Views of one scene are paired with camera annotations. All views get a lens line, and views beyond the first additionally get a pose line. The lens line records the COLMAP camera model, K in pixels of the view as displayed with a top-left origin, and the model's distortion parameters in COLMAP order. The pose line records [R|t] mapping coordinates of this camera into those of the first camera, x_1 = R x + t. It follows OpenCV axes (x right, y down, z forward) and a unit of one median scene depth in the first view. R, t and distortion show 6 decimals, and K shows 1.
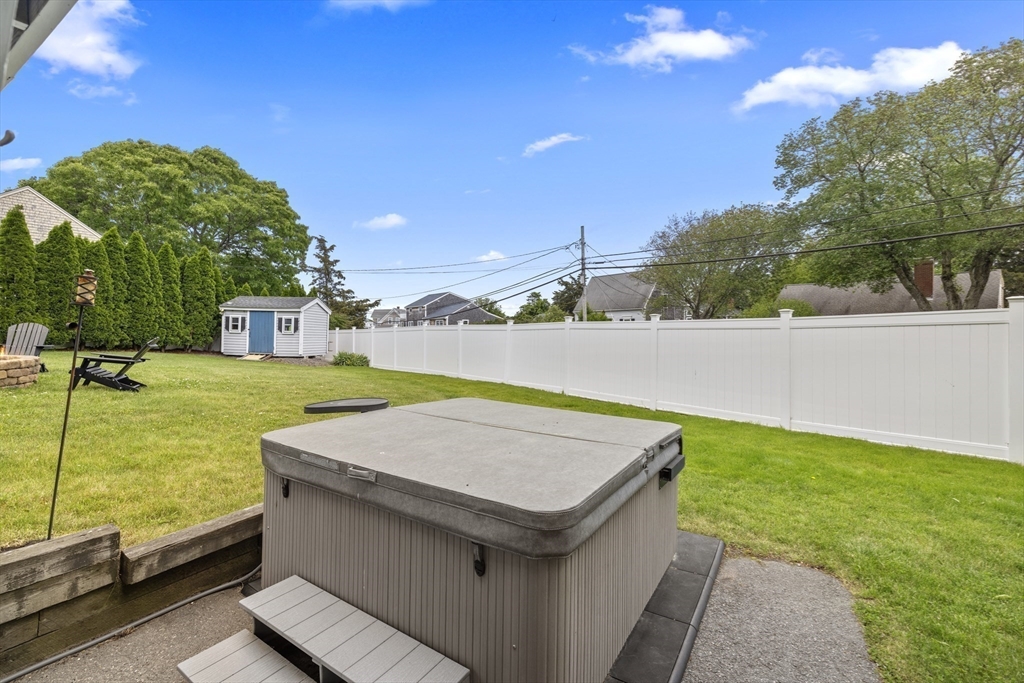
lens RADIAL K [[439.9, 0, 512.0], [0, 439.9, 341.5], [0, 0, 1]] dist [-0.001516, -0.000434]
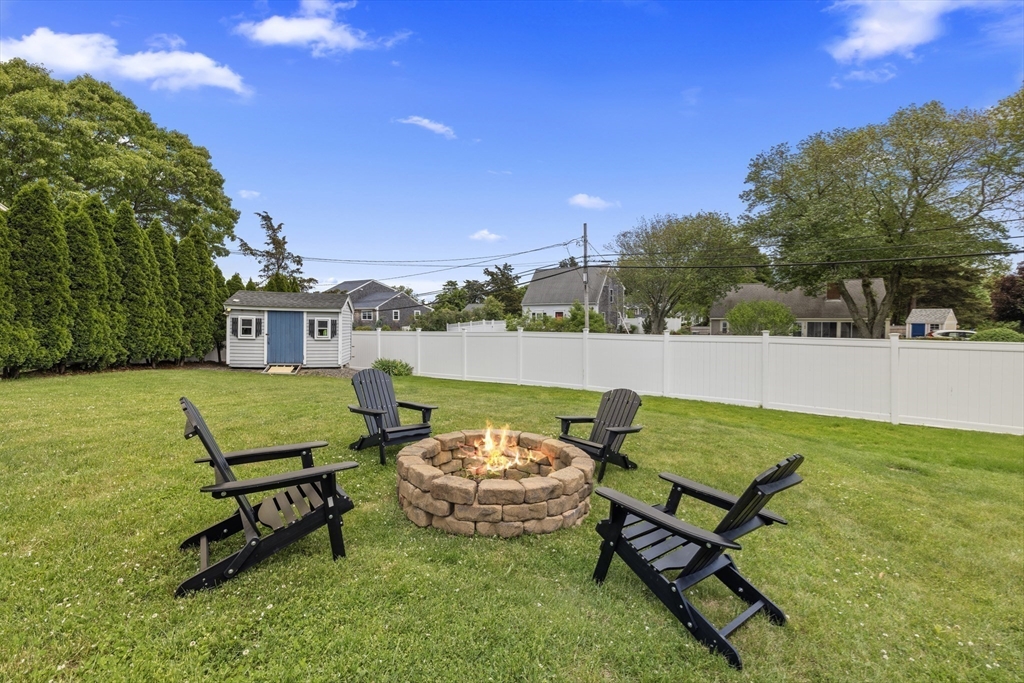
lens RADIAL K [[441.7, 0, 487.7], [0, 441.7, 336.5], [0, 0, 1]] dist [0.004868, 0.000274]
pose [[0.956085, -0.011730, 0.292854, -0.355071], [0.003854, 0.999615, 0.027459, -0.034309], [-0.293063, -0.025125, 0.955763, 0.097508]]
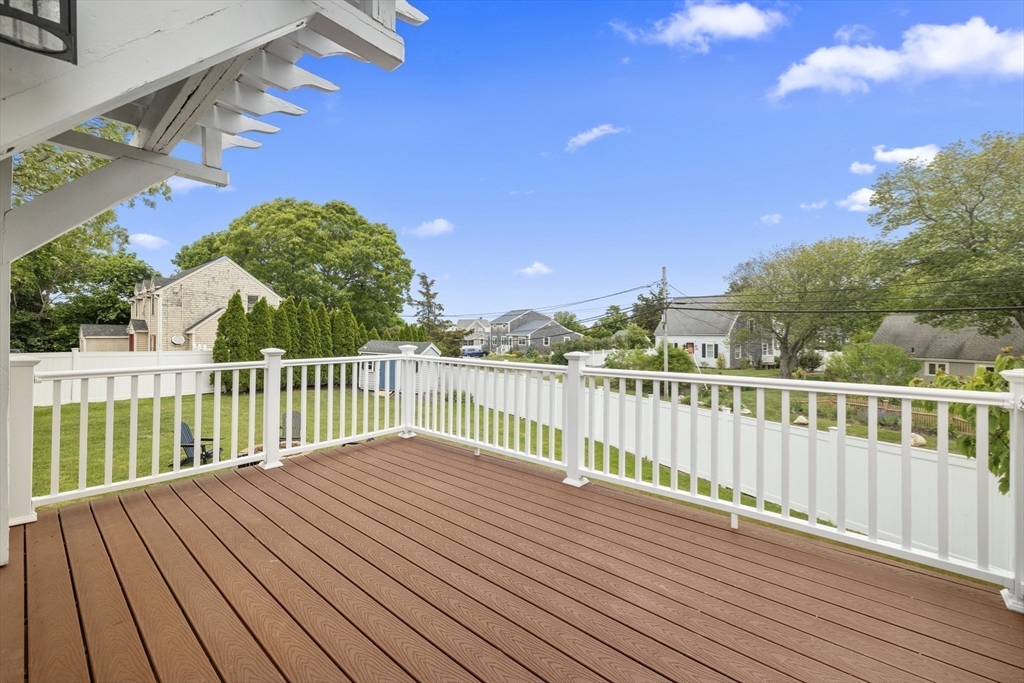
lens RADIAL K [[449.7, 0, 498.5], [0, 449.7, 328.1], [0, 0, 1]] dist [-0.001282, 0.000035]
pose [[0.981529, 0.002910, -0.191293, -0.022826], [-0.005674, 0.999887, -0.013901, -0.100336], [0.191231, 0.014730, 0.981434, -0.140707]]
